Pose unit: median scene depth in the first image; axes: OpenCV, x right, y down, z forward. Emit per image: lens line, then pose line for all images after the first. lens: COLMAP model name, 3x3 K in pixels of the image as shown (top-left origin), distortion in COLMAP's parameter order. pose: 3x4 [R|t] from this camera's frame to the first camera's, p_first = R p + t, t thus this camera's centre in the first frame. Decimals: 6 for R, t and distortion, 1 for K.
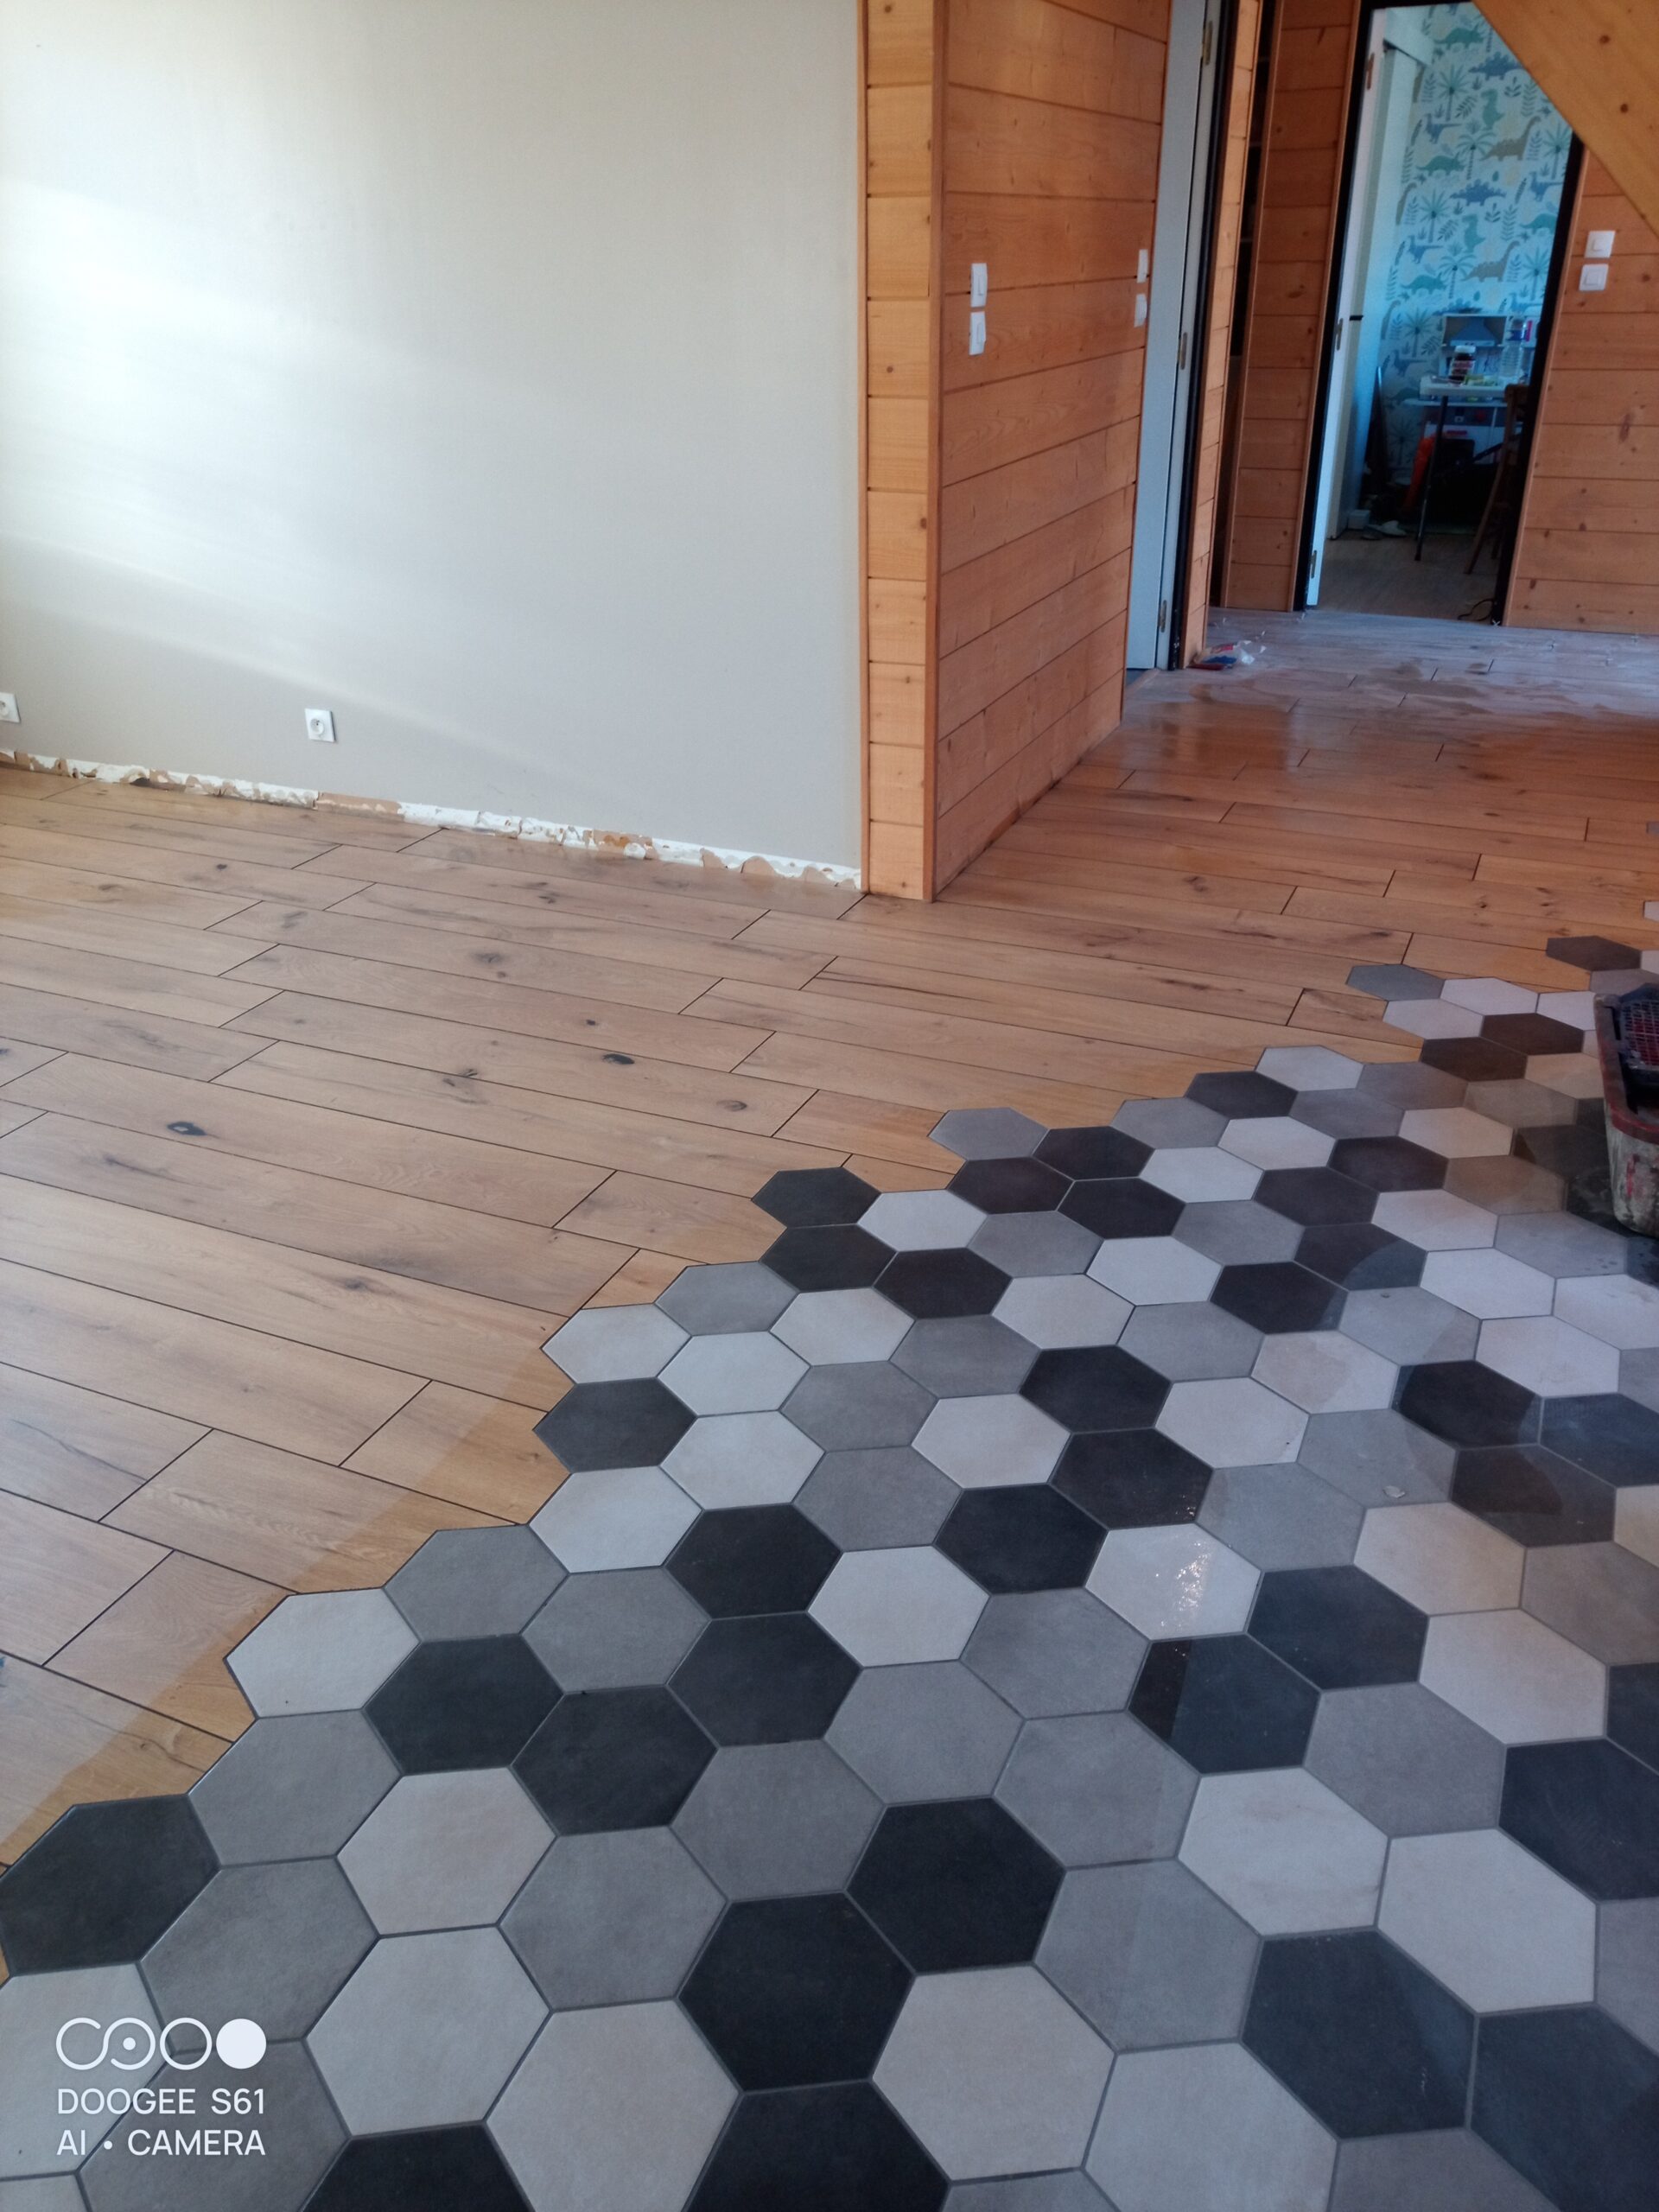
lens RADIAL K [[1703.9, 0, 826.5], [0, 1703.9, 1107.3], [0, 0, 1]] dist [-0.013303, 0.038300]
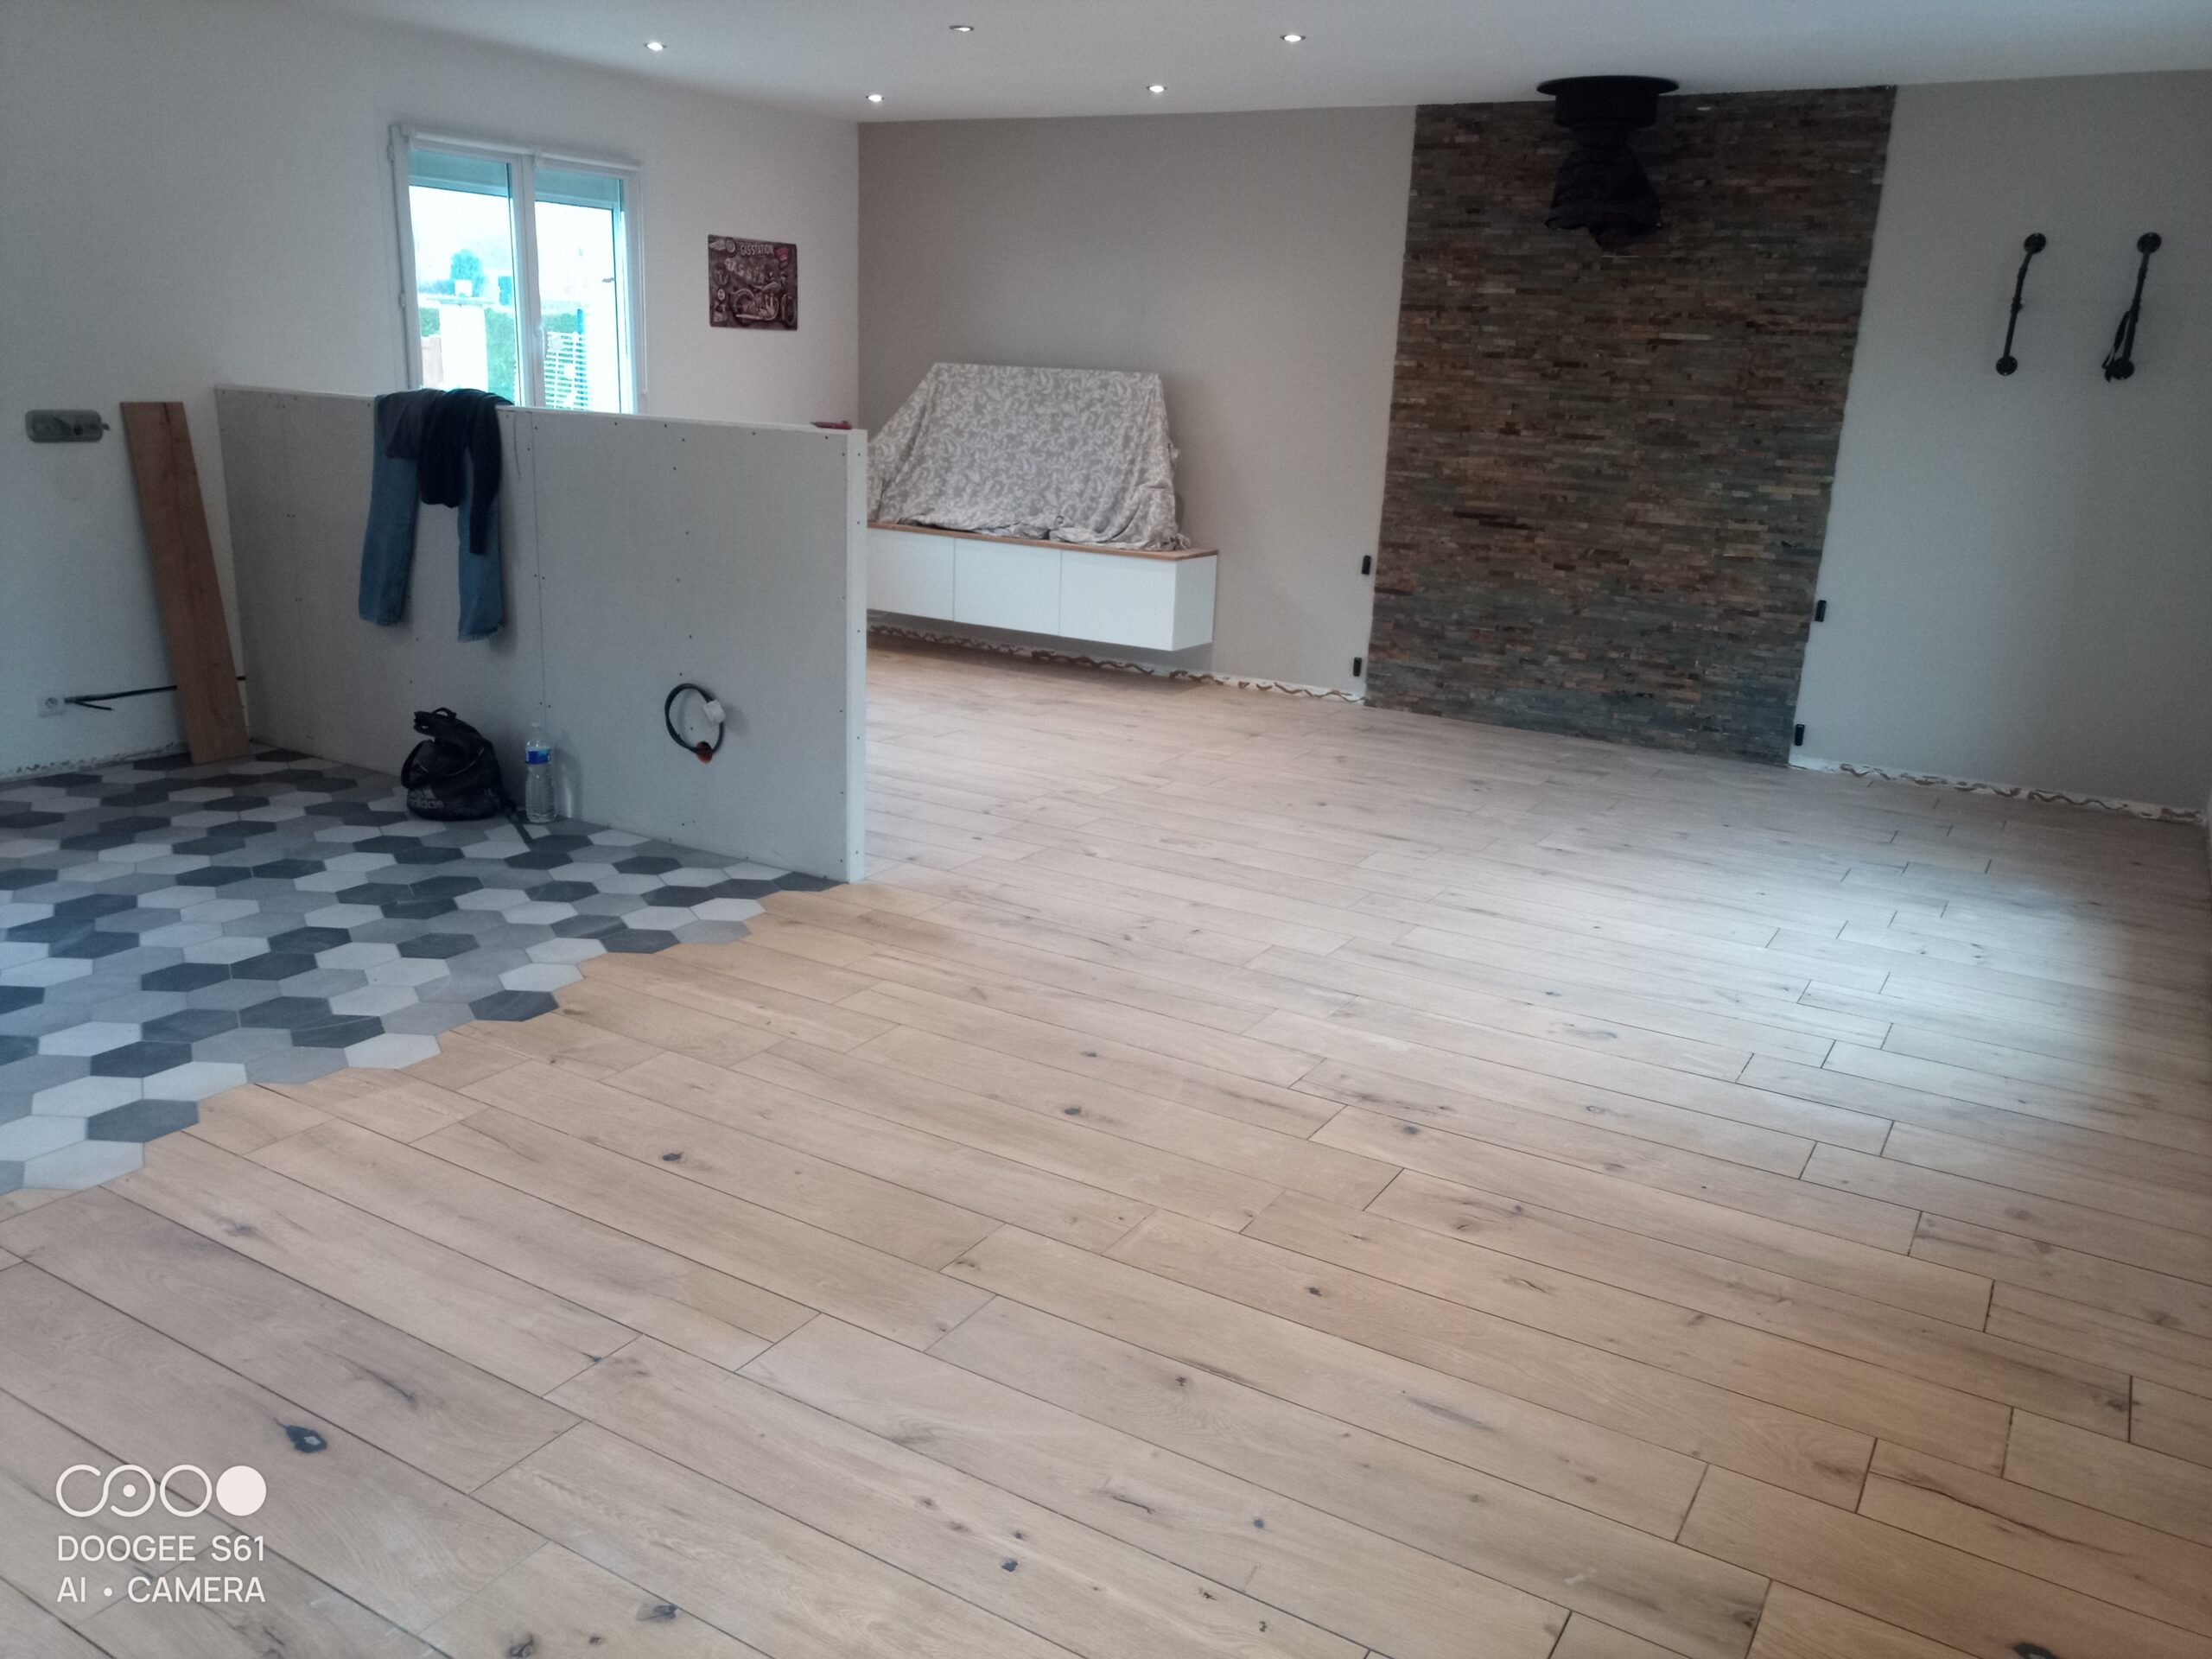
lens RADIAL K [[1699.8, 0, 1113.9], [0, 1699.8, 837.7], [0, 0, 1]] dist [-0.024925, 0.063263]
pose [[-0.992017, -0.062867, 0.109311, -0.908896], [0.027923, 0.735827, 0.676594, -0.794068], [-0.122970, 0.674245, -0.728197, 1.488586]]
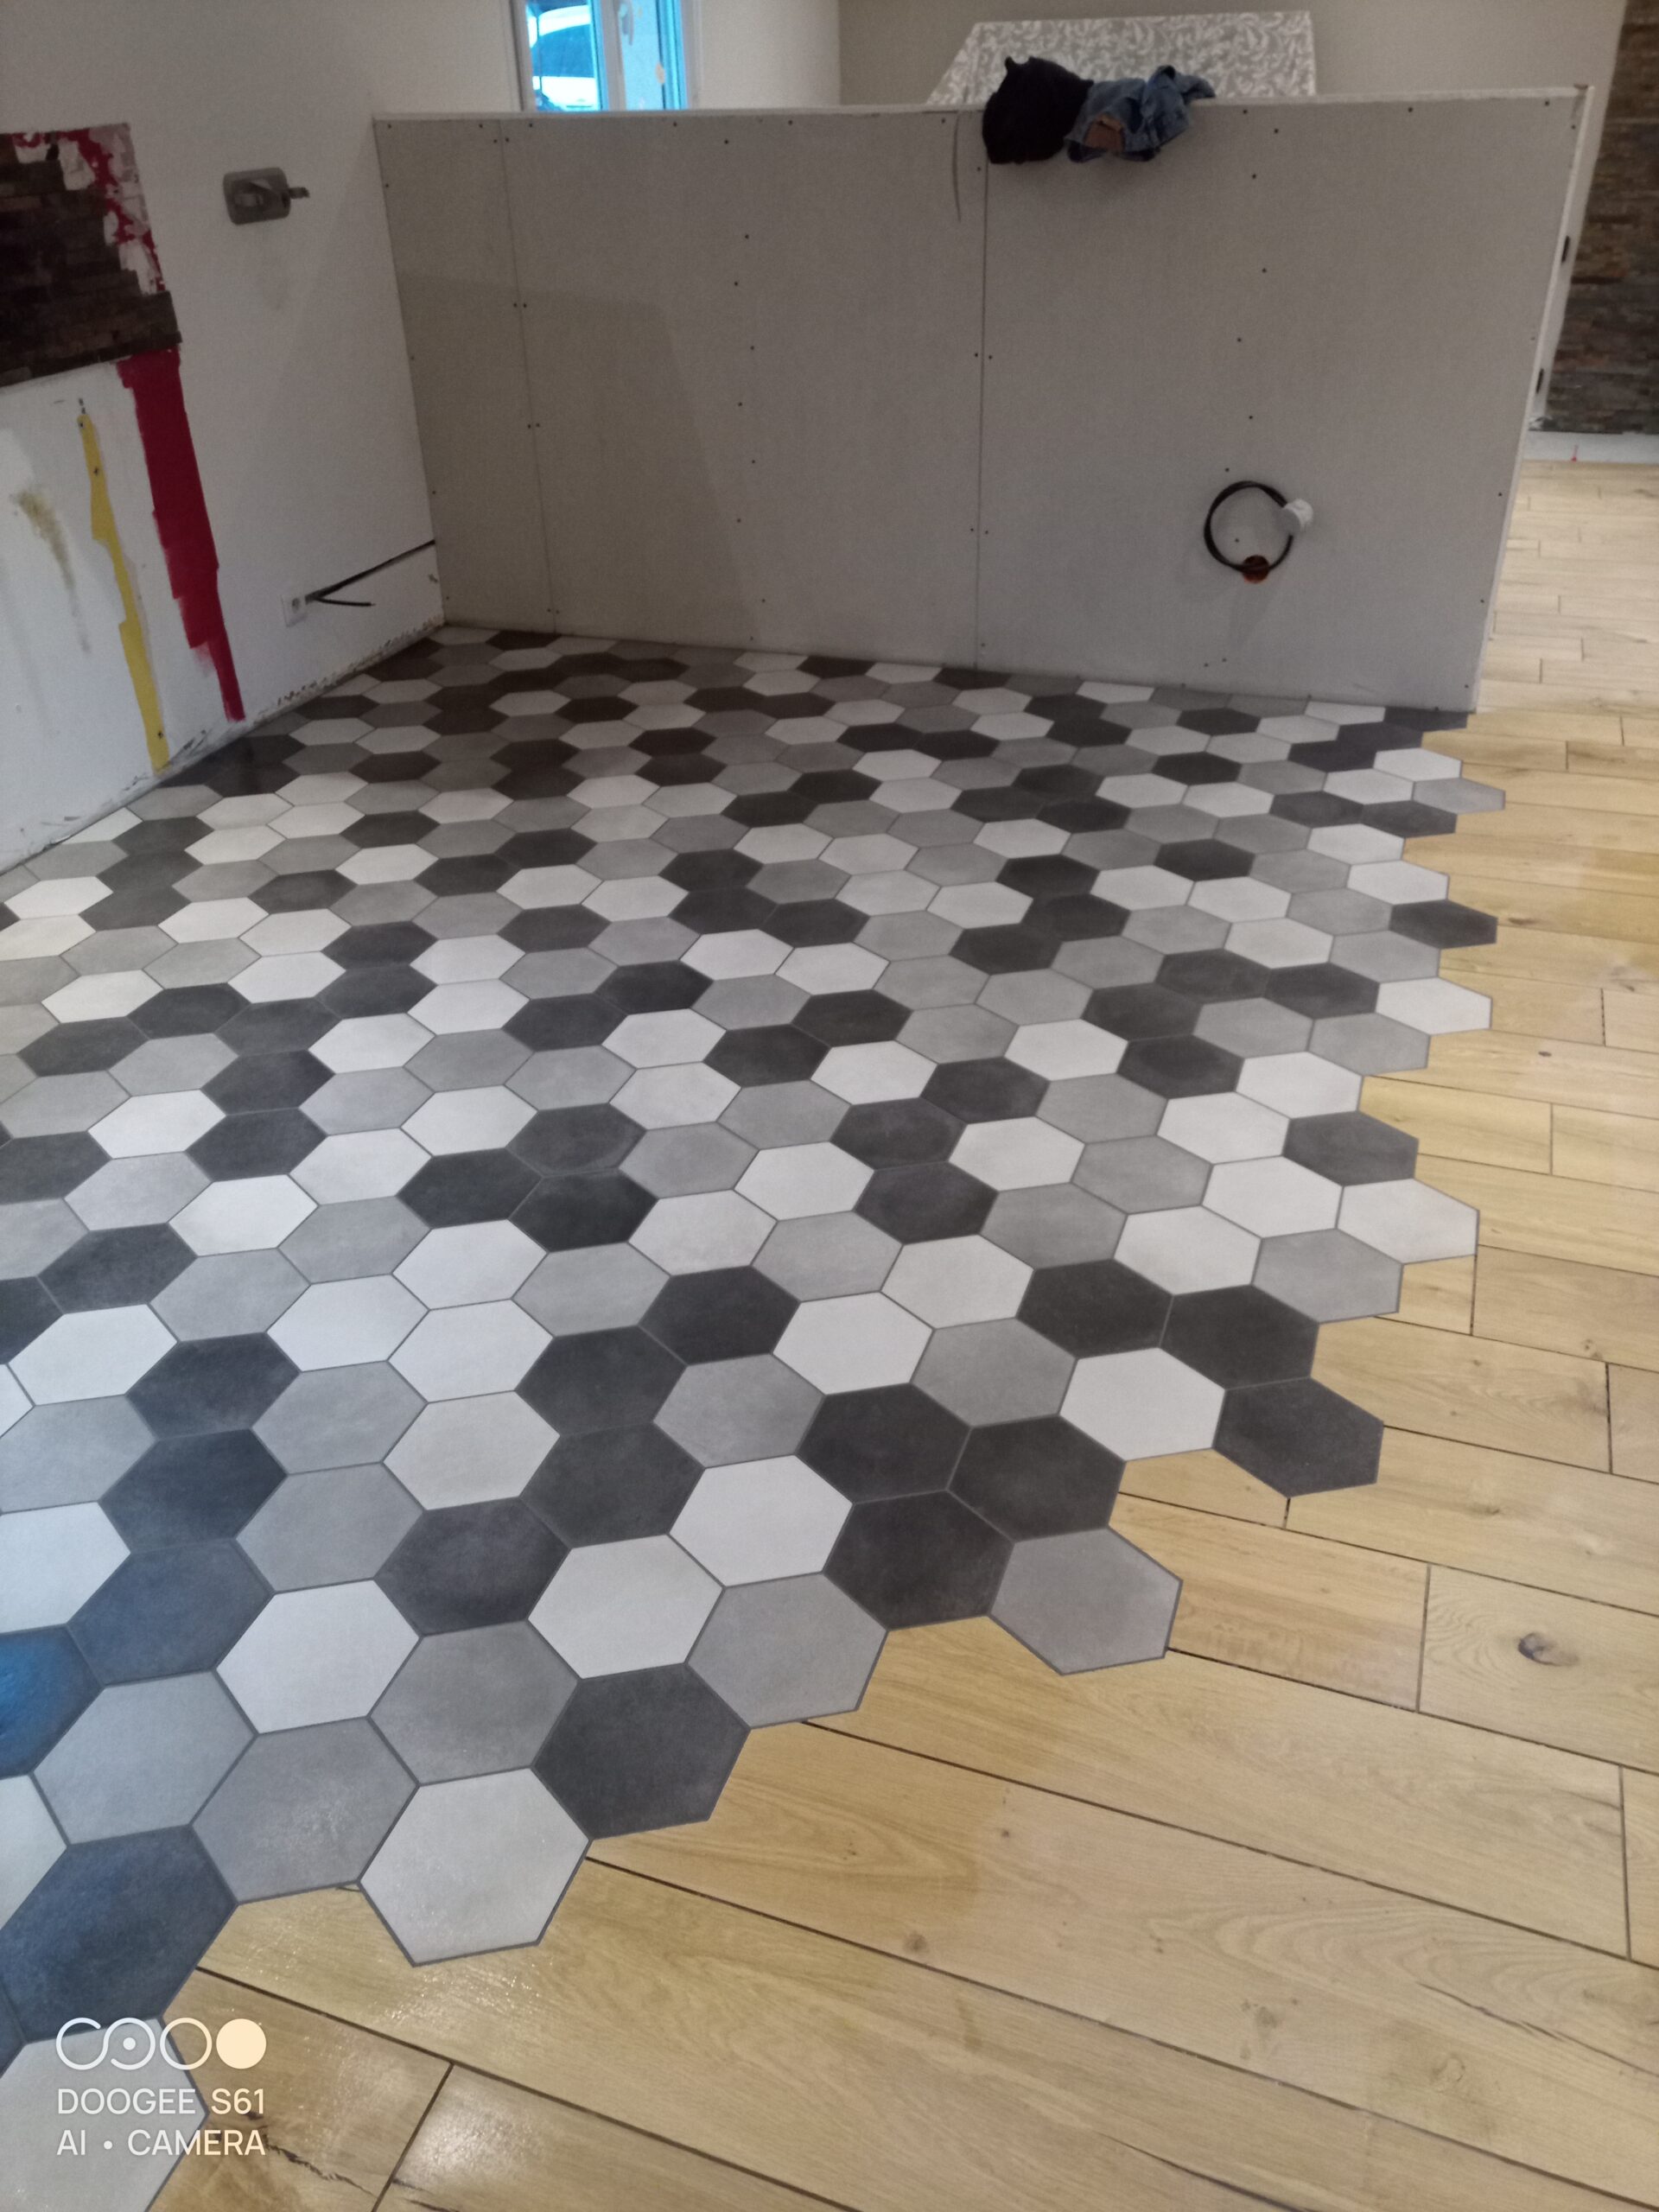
lens RADIAL K [[1714.5, 0, 829.1], [0, 1714.5, 1106.1], [0, 0, 1]] dist [-0.024711, 0.058511]
pose [[-0.996718, 0.068481, -0.043180, 0.220849], [-0.001954, 0.512861, 0.858470, -0.662004], [0.080934, 0.855736, -0.511043, 1.264186]]
